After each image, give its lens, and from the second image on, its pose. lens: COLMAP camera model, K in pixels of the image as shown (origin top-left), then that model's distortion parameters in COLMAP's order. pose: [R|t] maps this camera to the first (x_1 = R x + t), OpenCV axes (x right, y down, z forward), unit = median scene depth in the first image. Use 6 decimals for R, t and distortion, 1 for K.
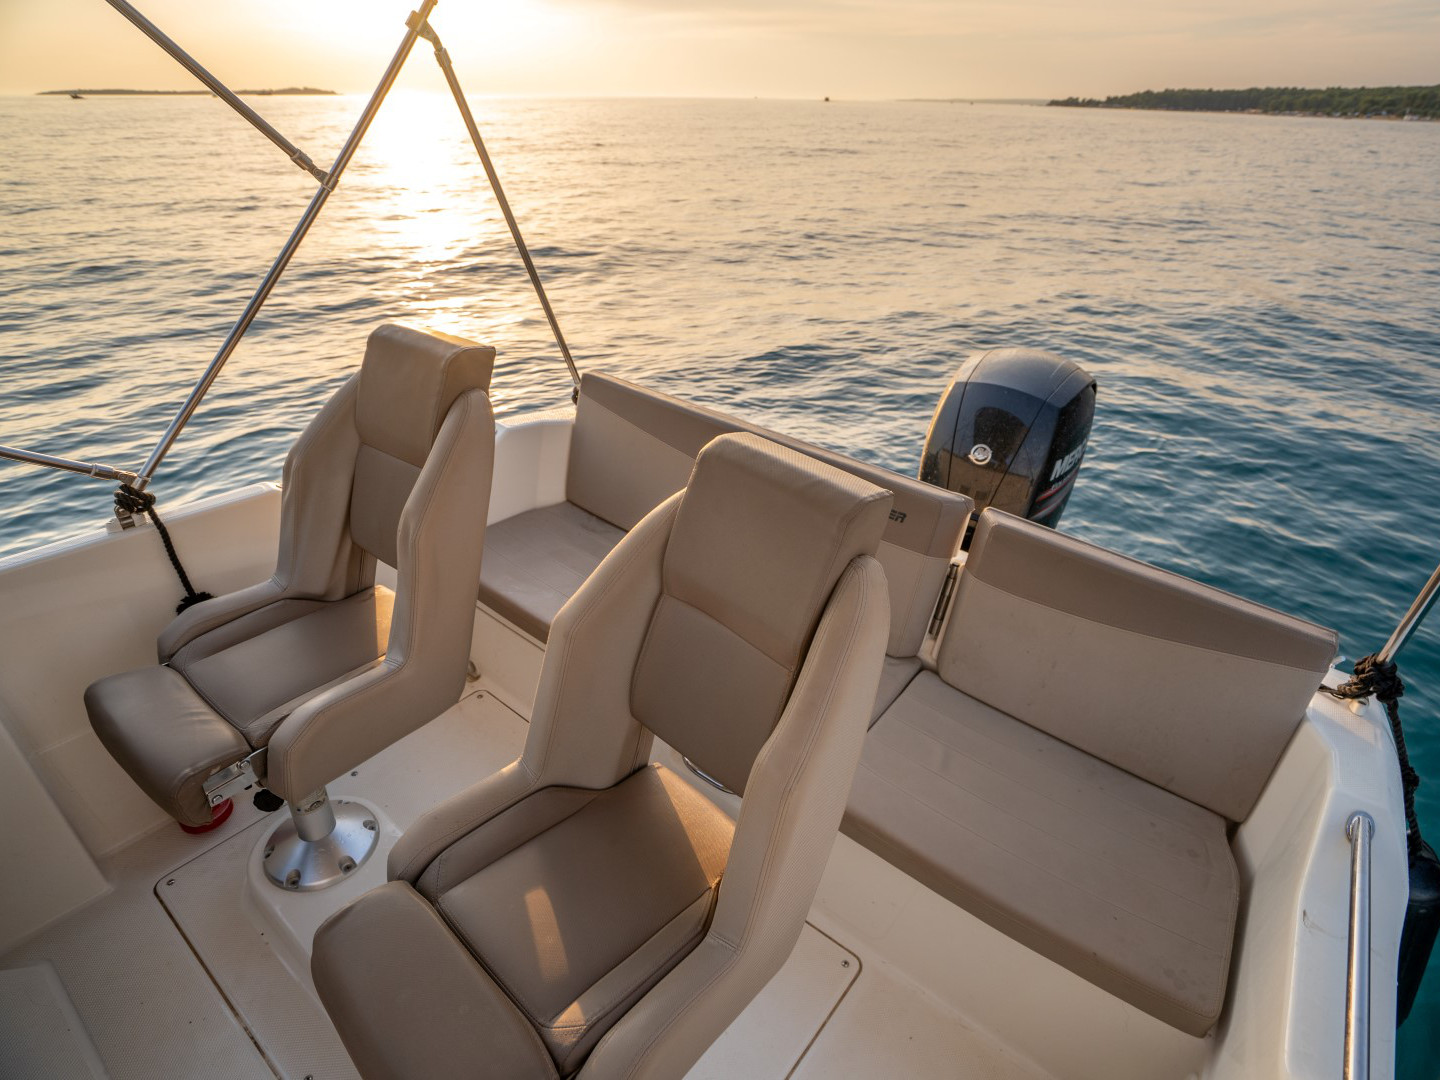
lens RADIAL K [[779.3, 0, 745.6], [0, 779.3, 526.0], [0, 0, 1]] dist [-0.070991, 0.027438]
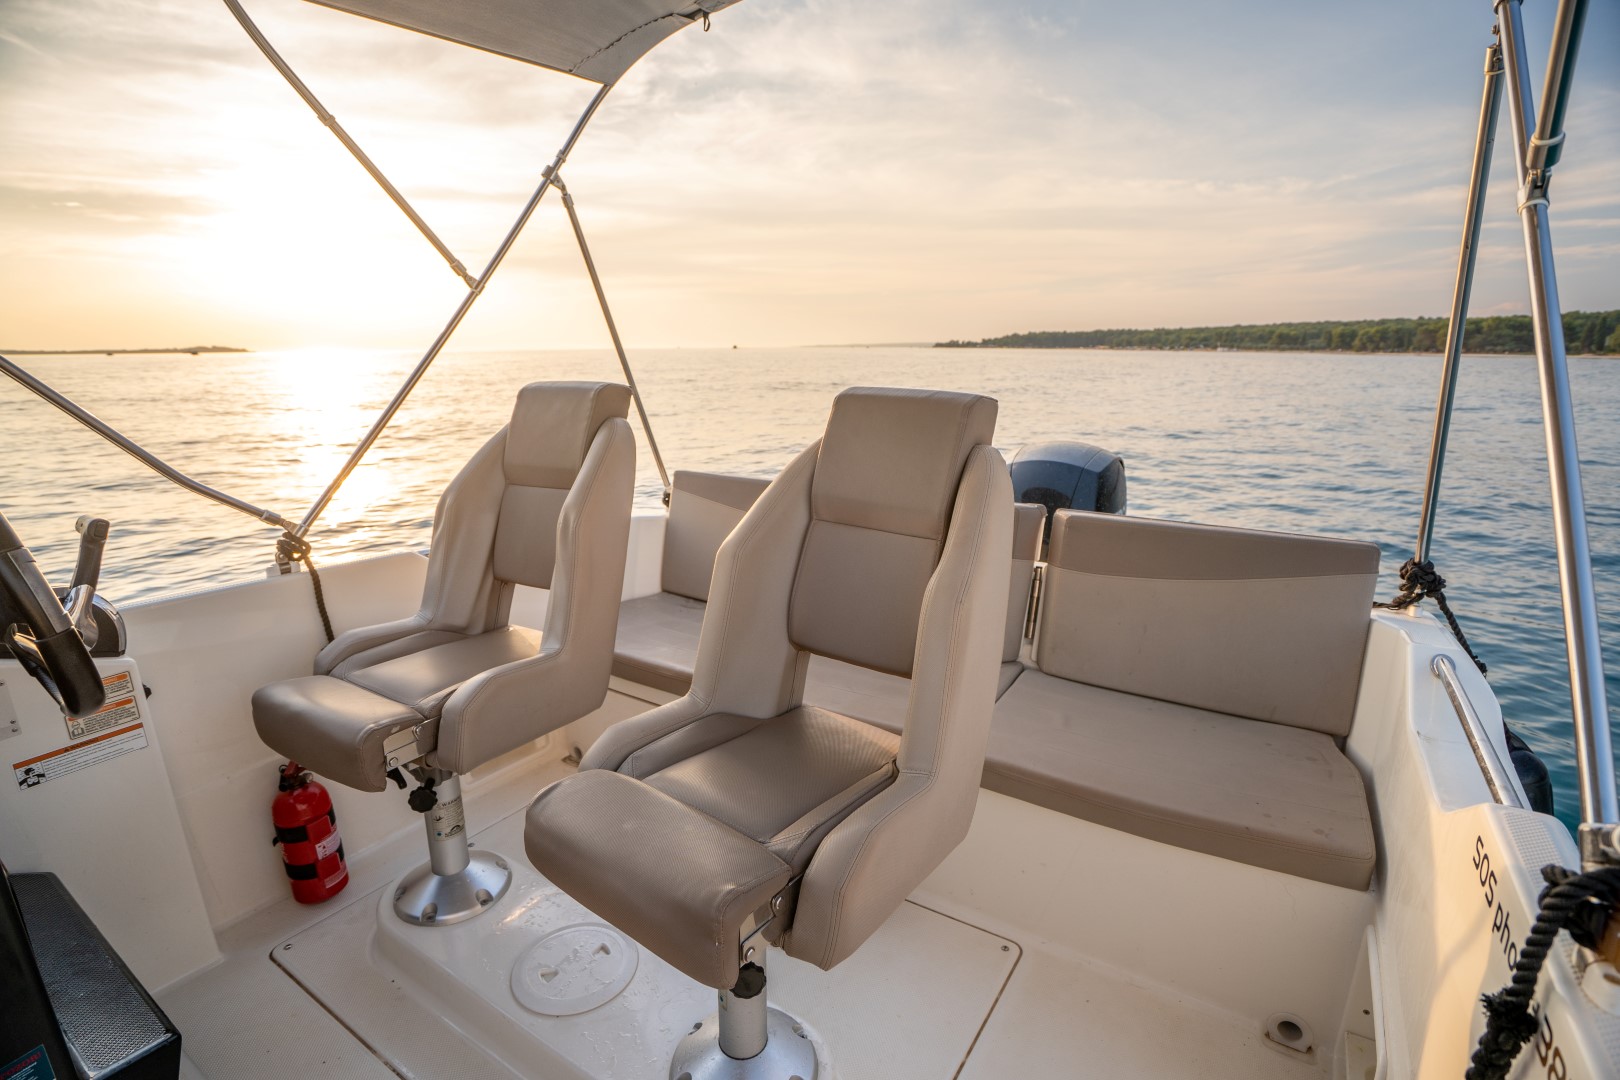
lens RADIAL K [[789.8, 0, 811.0], [0, 789.8, 532.1], [0, 0, 1]] dist [-0.067702, 0.024093]
pose [[0.994619, -0.082791, 0.062284, -0.134902], [0.097064, 0.954846, -0.280798, 0.321145], [-0.036224, 0.285333, 0.957744, -0.092174]]
